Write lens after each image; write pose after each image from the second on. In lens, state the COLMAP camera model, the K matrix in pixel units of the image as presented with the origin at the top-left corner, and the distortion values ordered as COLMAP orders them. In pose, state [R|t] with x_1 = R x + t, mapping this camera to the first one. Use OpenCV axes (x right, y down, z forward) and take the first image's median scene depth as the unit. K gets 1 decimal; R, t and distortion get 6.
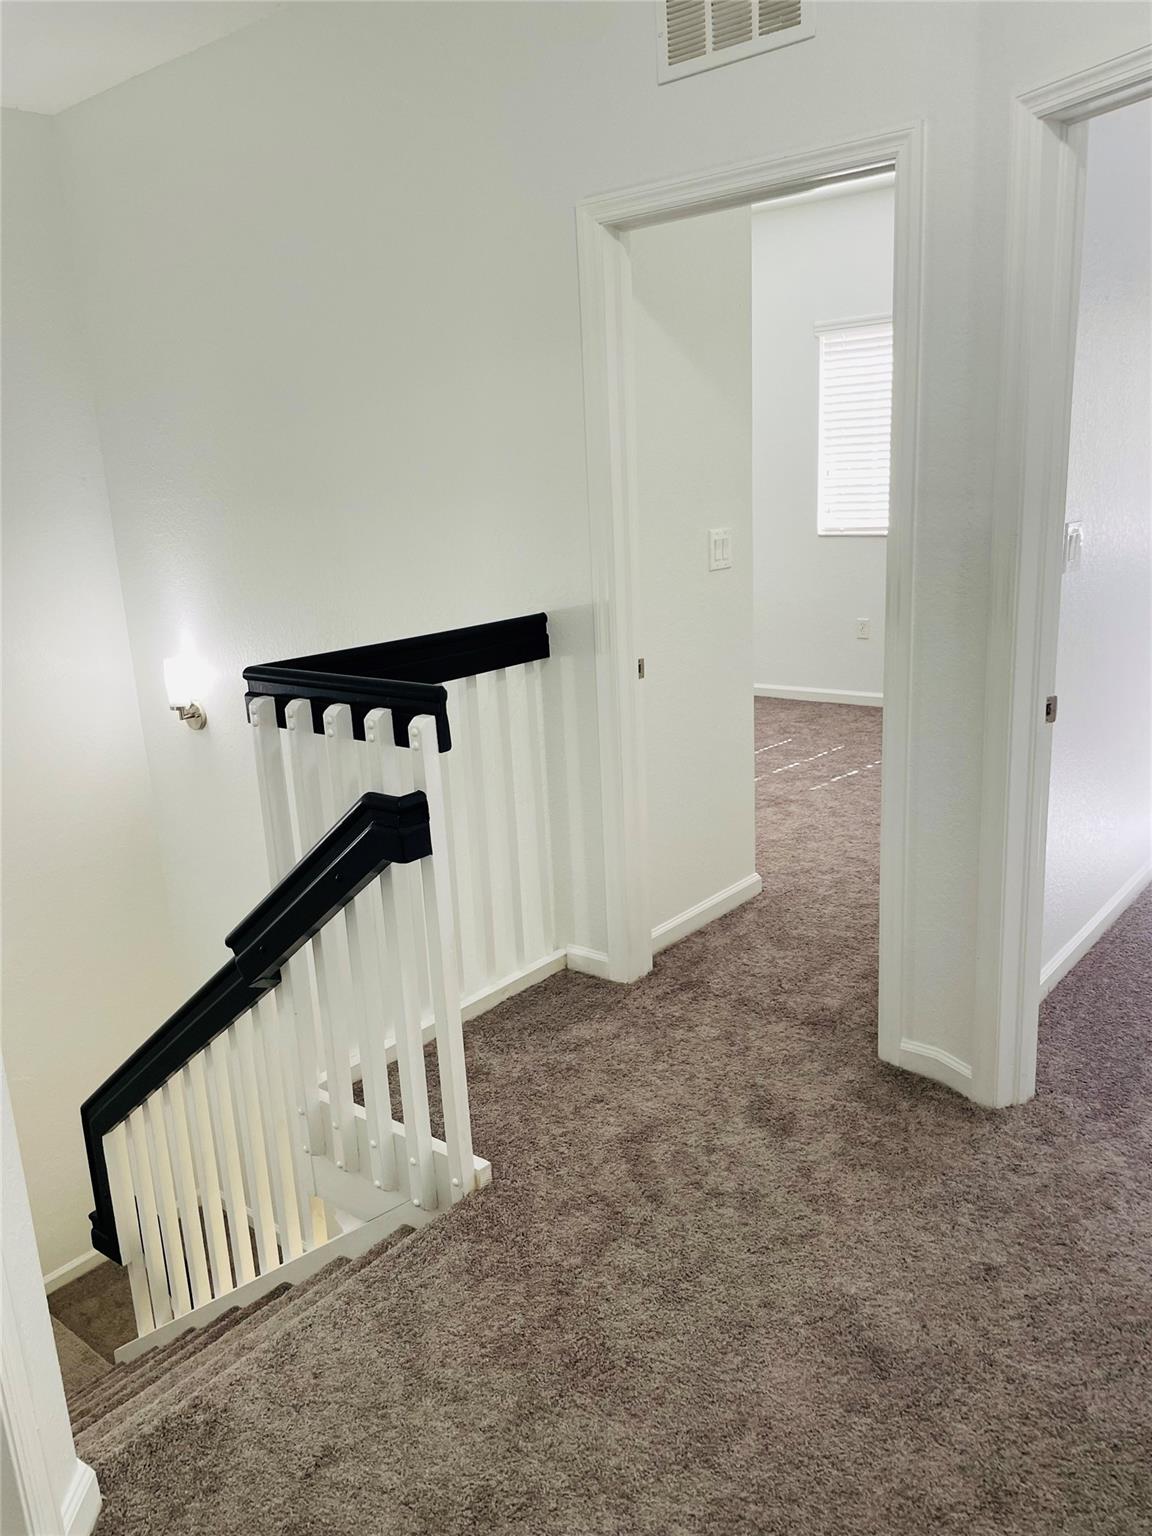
lens RADIAL K [[1156.6, 0, 579.5], [0, 1156.6, 773.6], [0, 0, 1]] dist [0.009084, -0.007078]
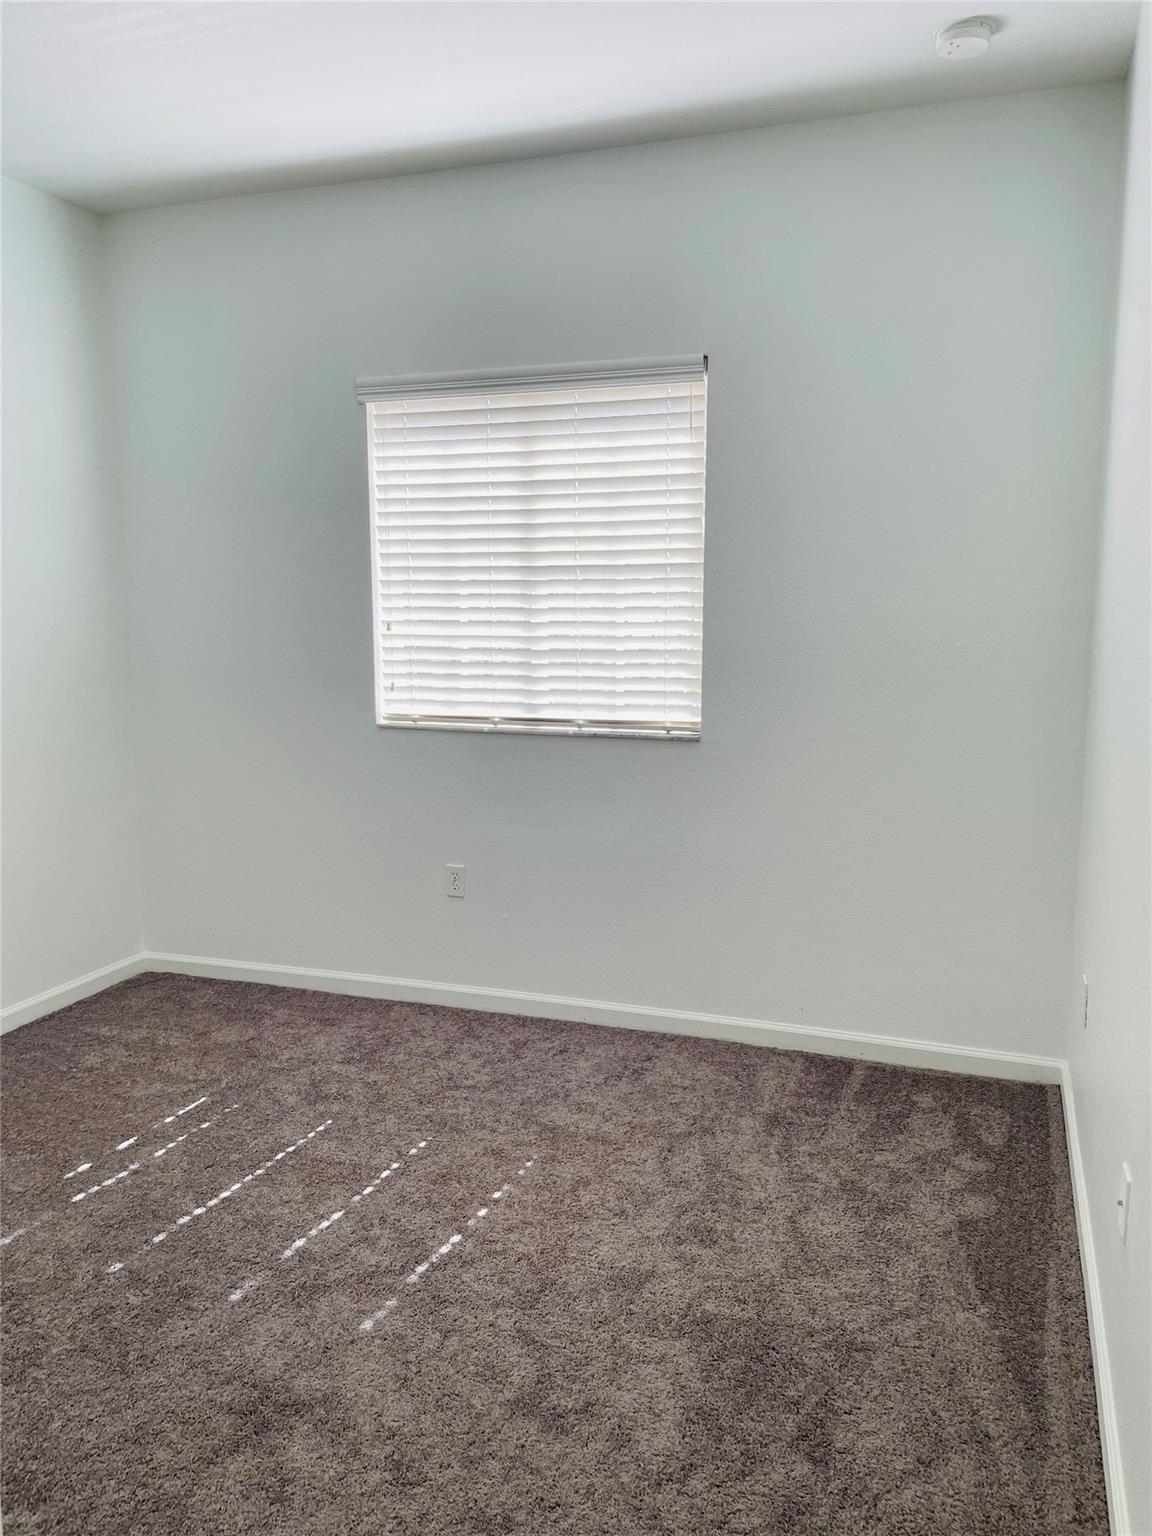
lens RADIAL K [[1156.6, 0, 579.6], [0, 1156.6, 765.3], [0, 0, 1]] dist [0.009084, -0.007078]
pose [[0.941077, -0.003836, 0.338172, 0.108305], [0.047389, 0.991566, -0.120627, -0.114950], [-0.334857, 0.129545, 0.933321, 0.430431]]
